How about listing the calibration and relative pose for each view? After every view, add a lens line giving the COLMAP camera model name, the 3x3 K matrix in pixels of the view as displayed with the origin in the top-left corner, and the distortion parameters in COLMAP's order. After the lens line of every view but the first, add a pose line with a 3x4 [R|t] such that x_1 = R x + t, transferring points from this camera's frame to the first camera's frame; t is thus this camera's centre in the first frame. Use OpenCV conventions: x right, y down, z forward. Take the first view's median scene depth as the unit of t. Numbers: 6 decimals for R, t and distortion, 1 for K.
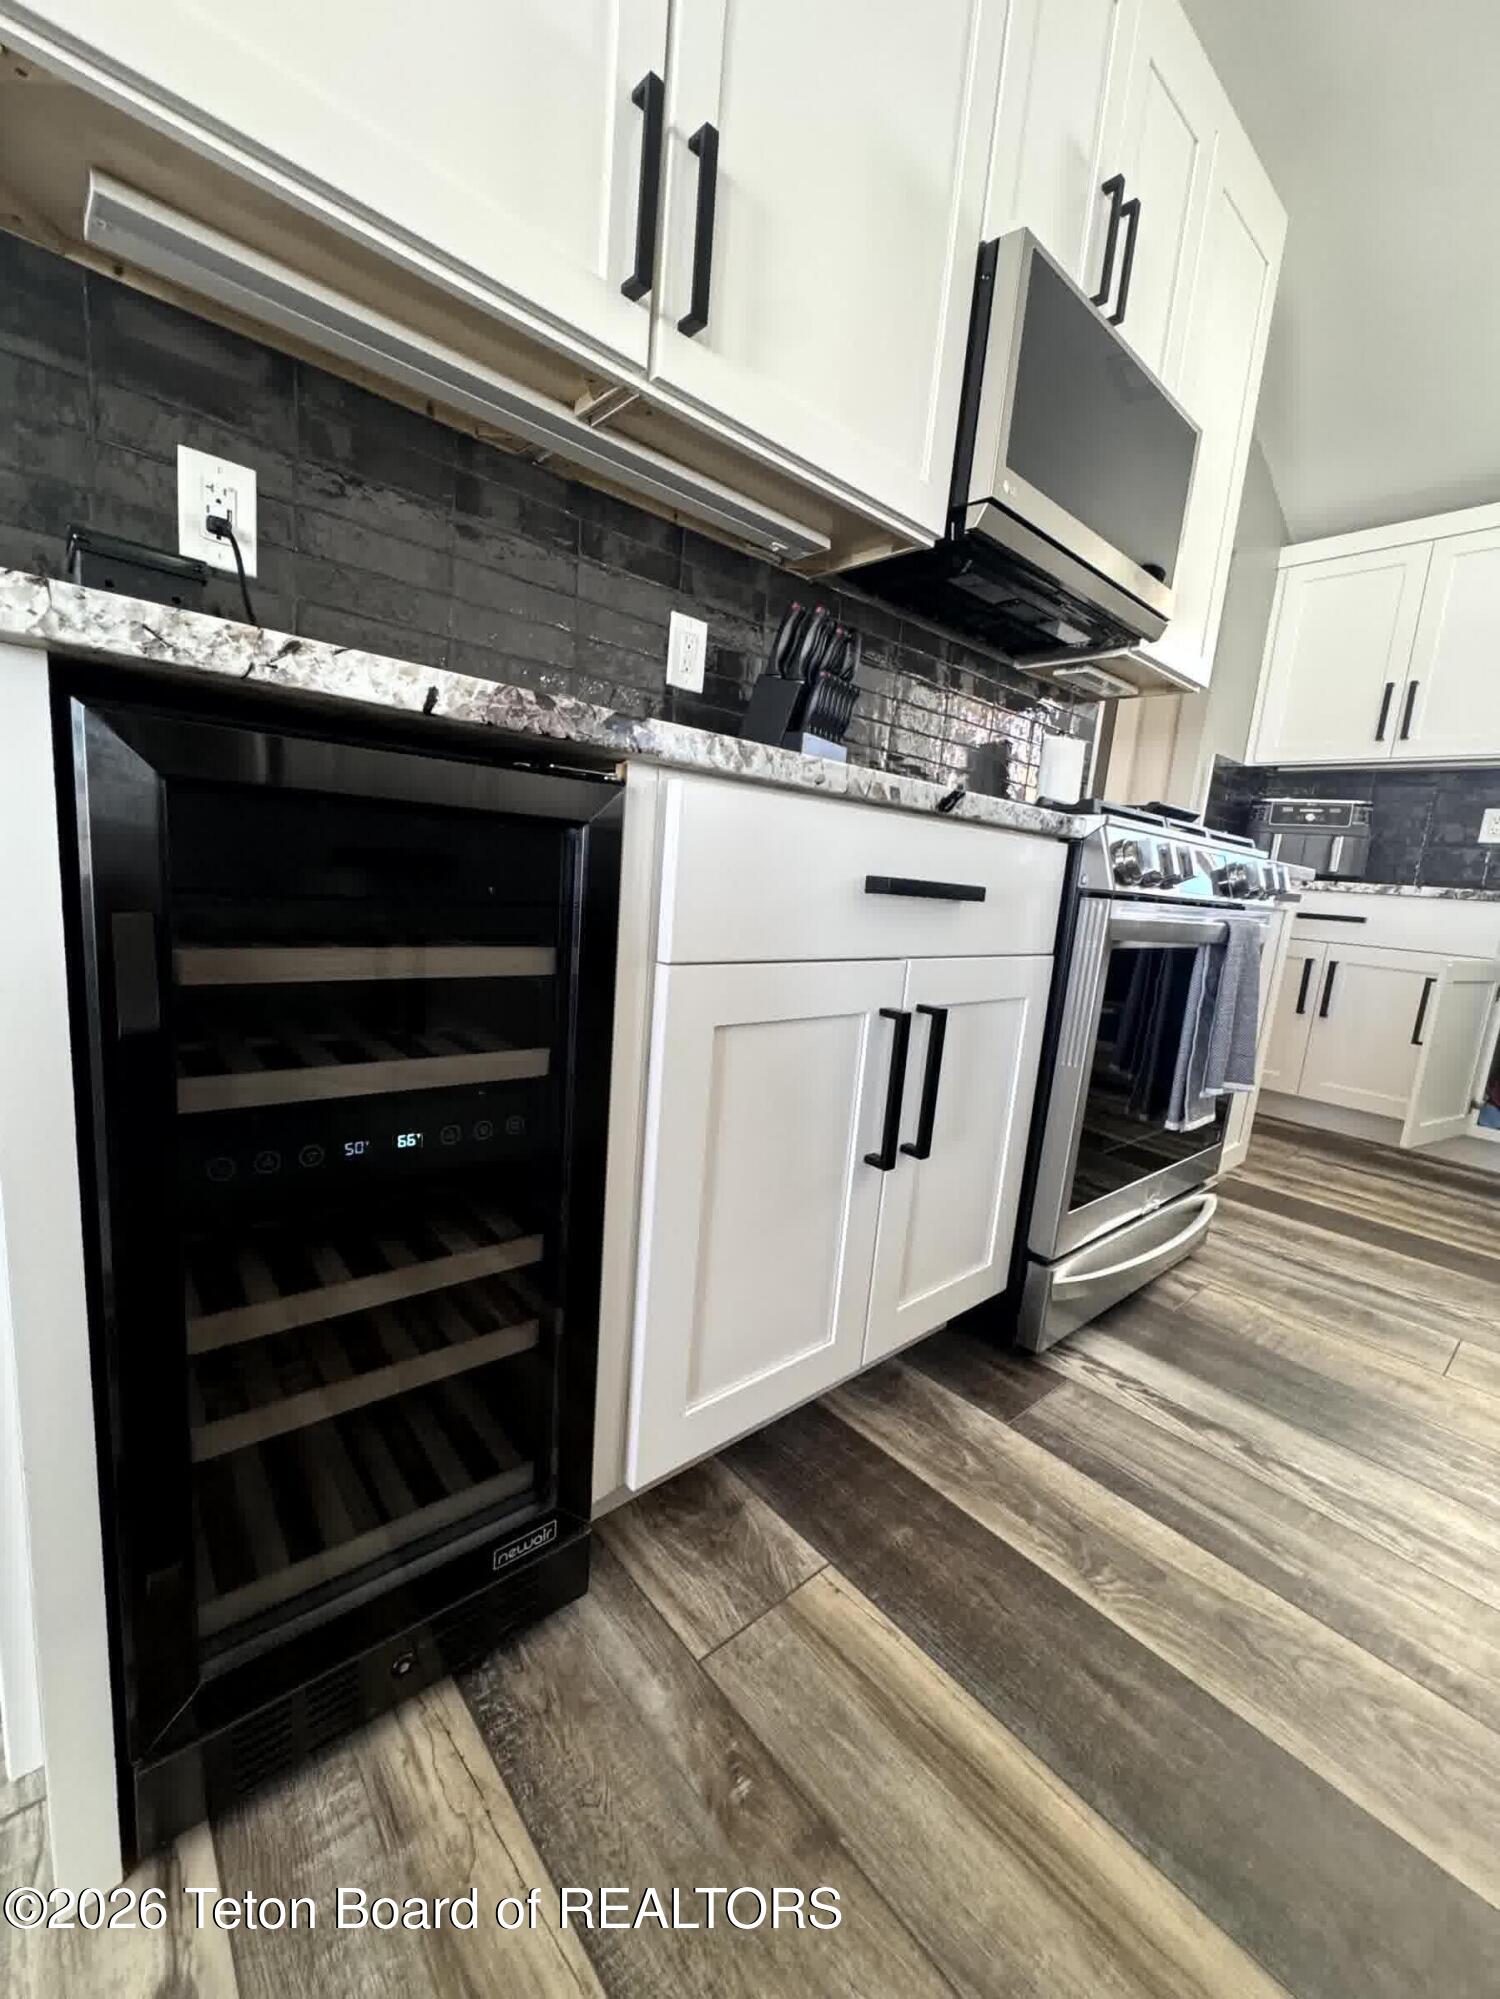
lens RADIAL K [[789.9, 0, 750.0], [0, 789.9, 999.5], [0, 0, 1]] dist [-0.001785, 0.000523]
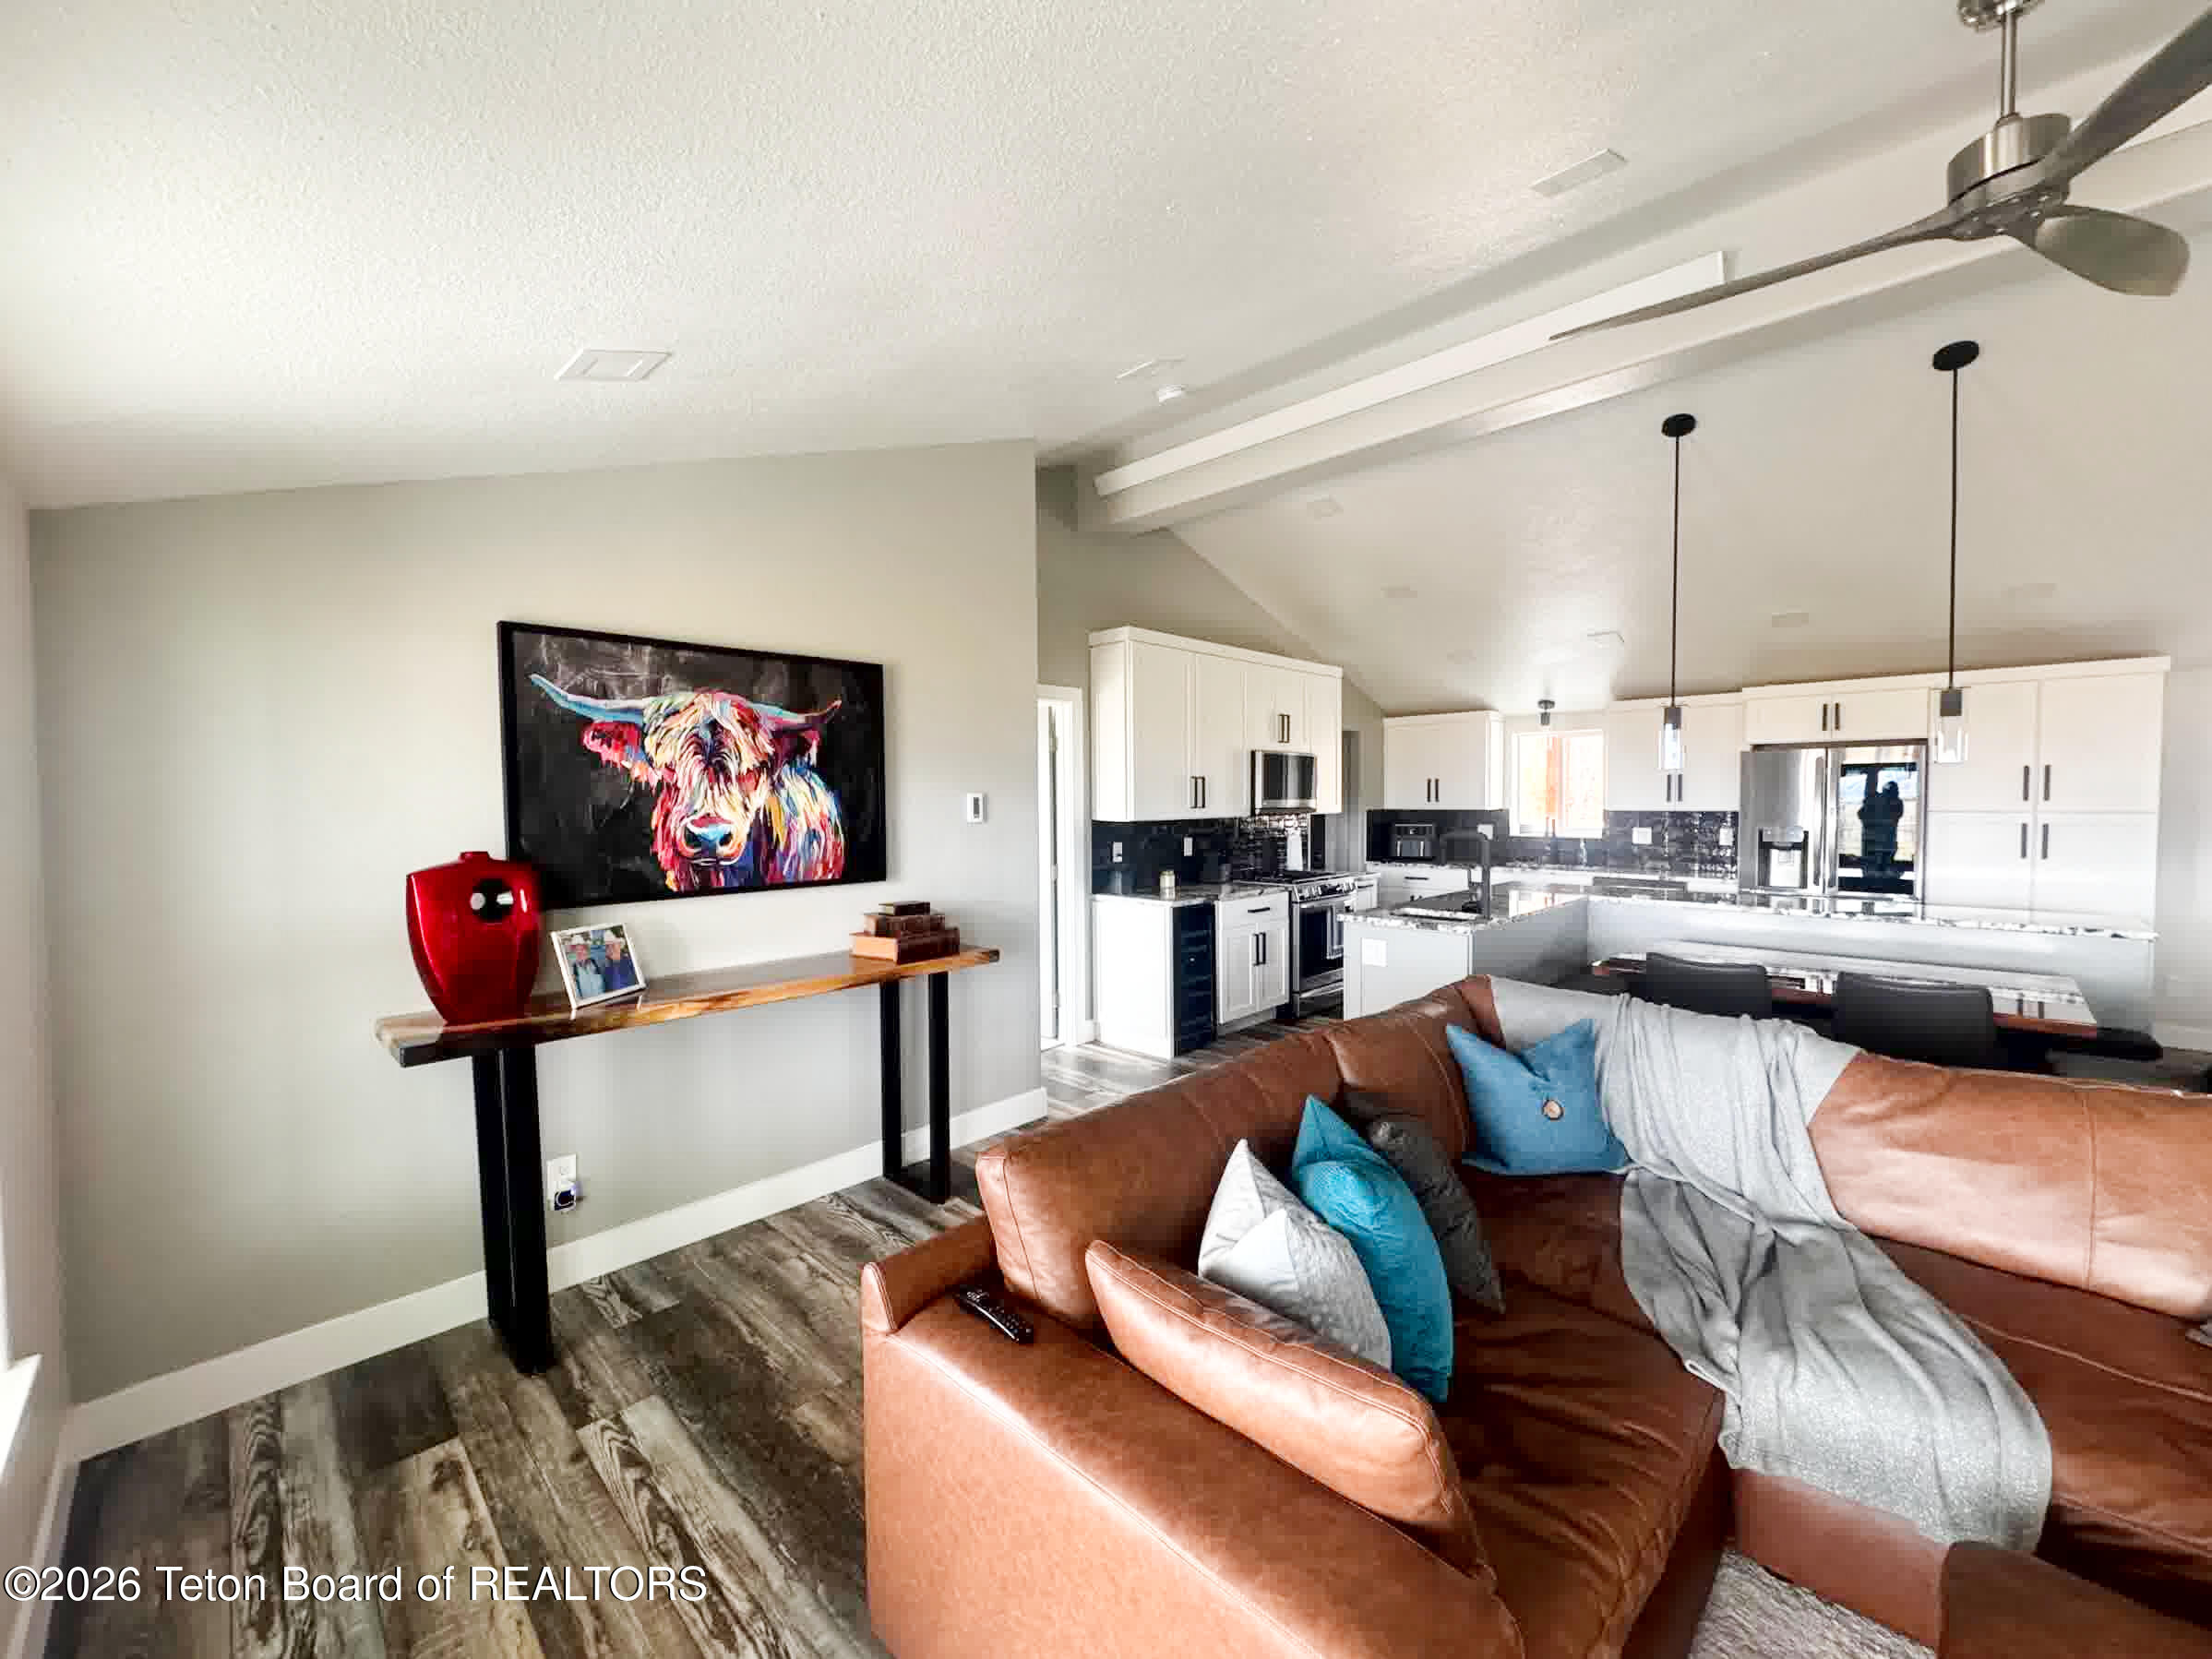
lens RADIAL K [[874.0, 0, 1107.9], [0, 874.0, 828.3], [0, 0, 1]] dist [-0.001785, 0.000523]
pose [[0.992805, -0.091819, 0.076856, -1.062113], [0.100807, 0.987315, -0.122669, -0.060304], [-0.064618, 0.129534, 0.989467, -4.312098]]
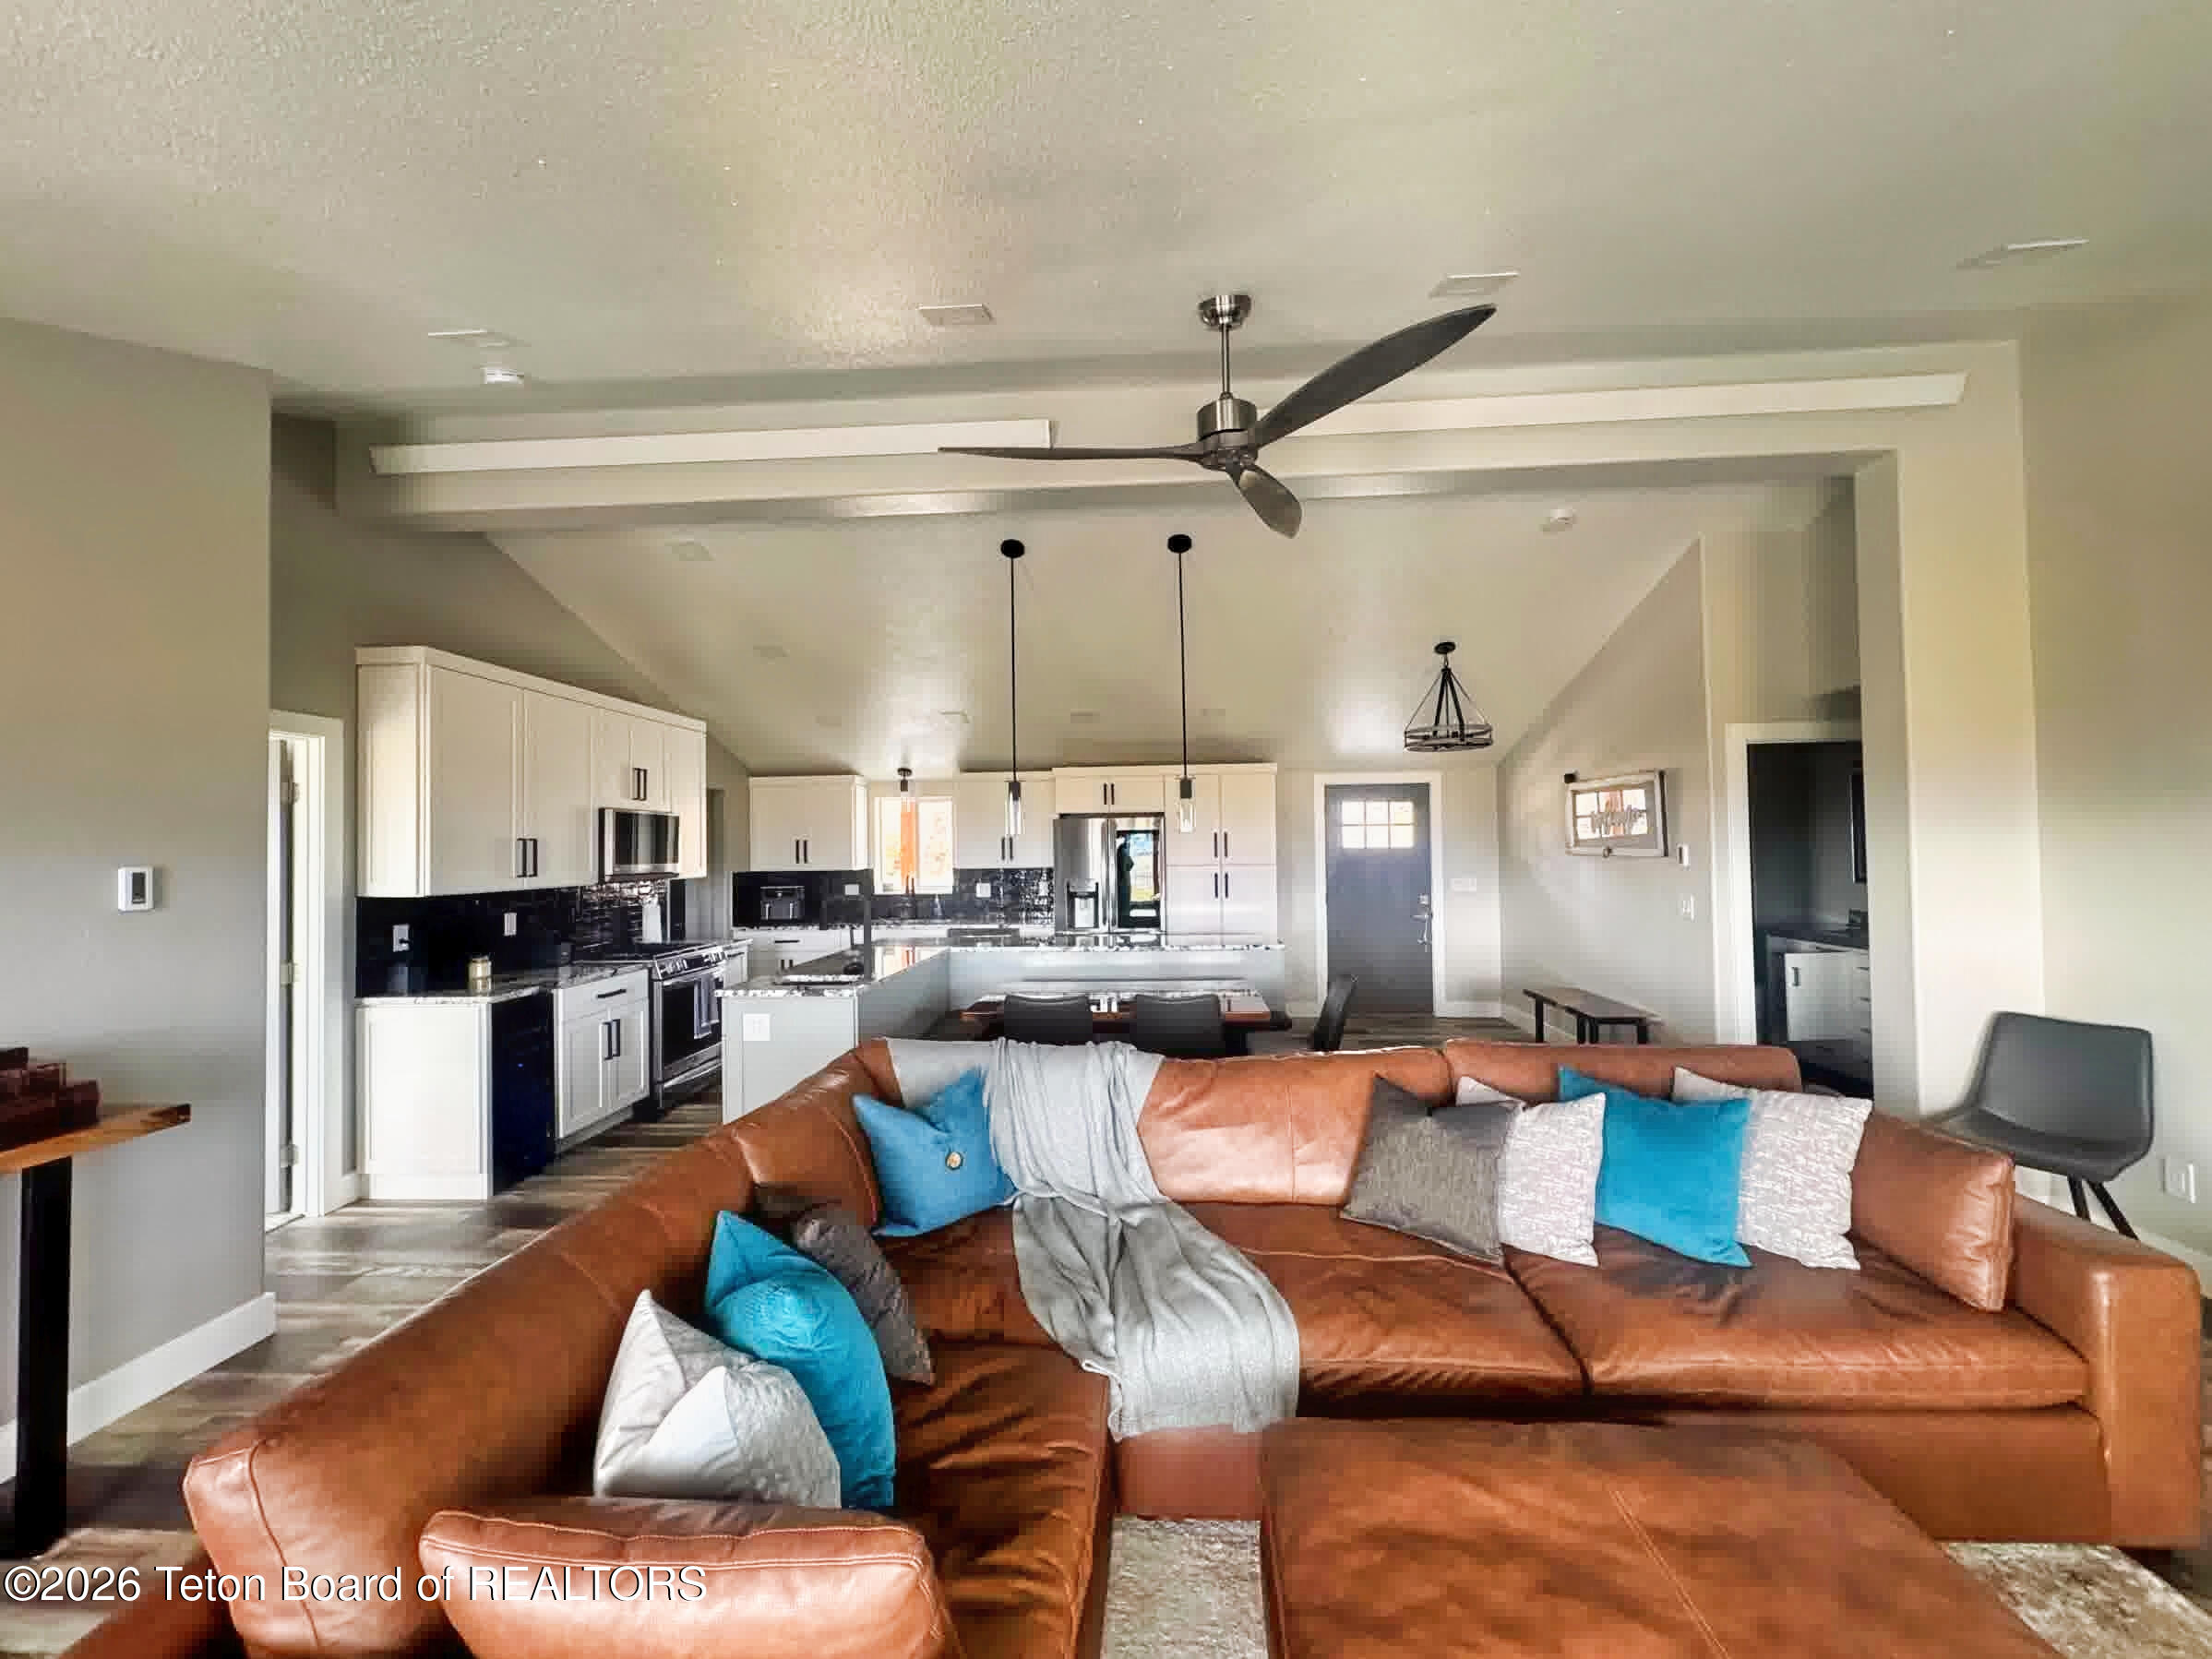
lens RADIAL K [[874.0, 0, 1107.9], [0, 874.0, 828.3], [0, 0, 1]] dist [-0.001785, 0.000523]
pose [[0.700119, -0.076651, 0.709900, -1.144522], [0.188889, 0.978684, -0.080613, -0.116800], [-0.688589, 0.190531, 0.699674, -4.195699]]
